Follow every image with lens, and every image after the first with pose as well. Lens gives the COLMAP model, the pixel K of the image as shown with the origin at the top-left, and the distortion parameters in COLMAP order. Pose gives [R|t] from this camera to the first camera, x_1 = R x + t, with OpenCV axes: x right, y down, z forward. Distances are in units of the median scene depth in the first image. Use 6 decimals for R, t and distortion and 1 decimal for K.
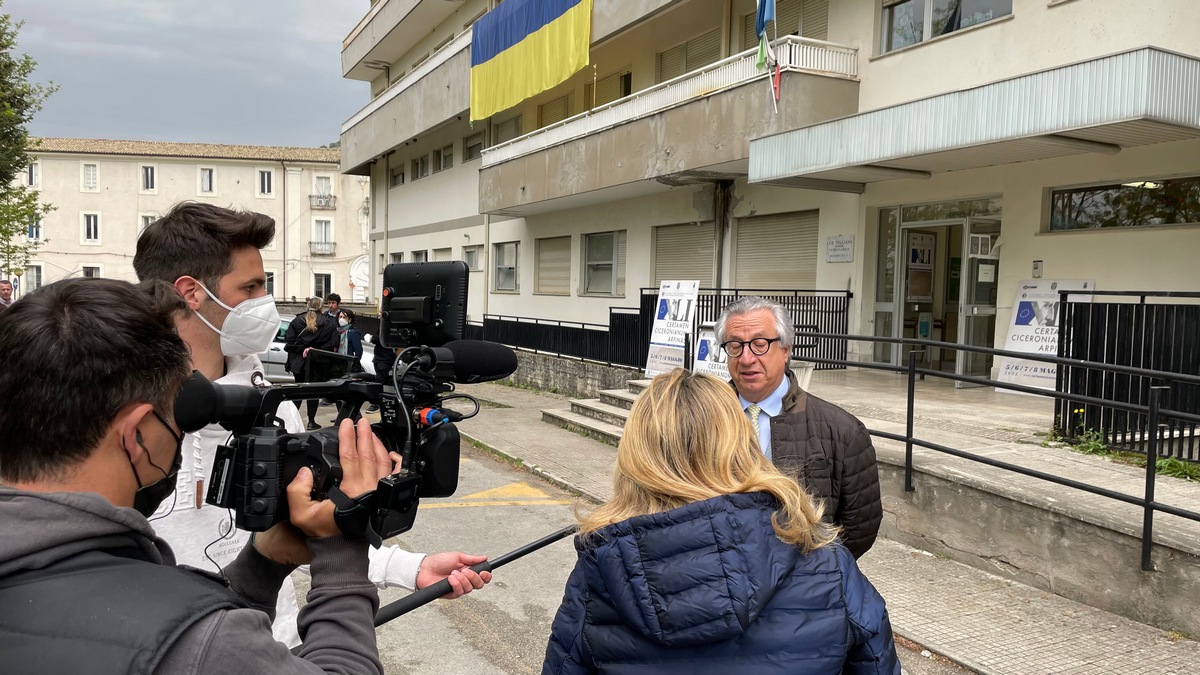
lens RADIAL K [[920.3, 0, 600.6], [0, 920.3, 339.4], [0, 0, 1]] dist [0.095392, -0.116338]
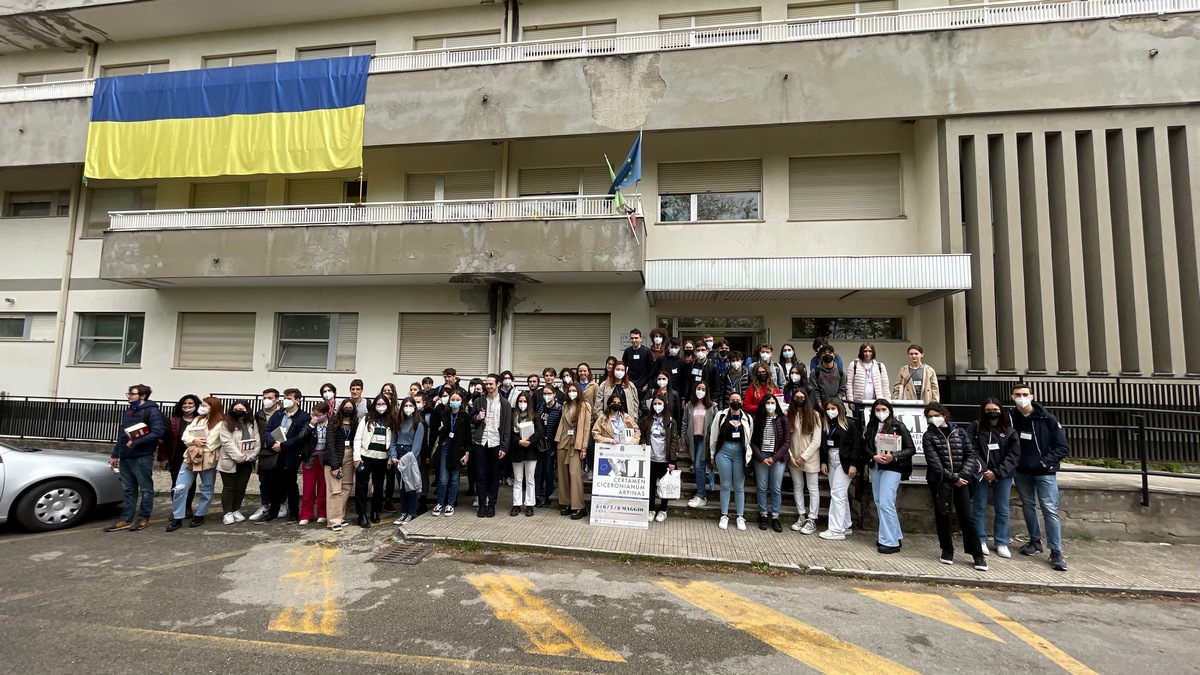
lens RADIAL K [[482.3, 0, 600.8], [0, 482.3, 329.5], [0, 0, 1]] dist [0.001064, 0.000056]
pose [[0.568575, 0.064174, 0.820124, -0.945489], [0.035423, 0.994118, -0.102347, -0.087359], [-0.821868, 0.087243, 0.562958, 1.376542]]
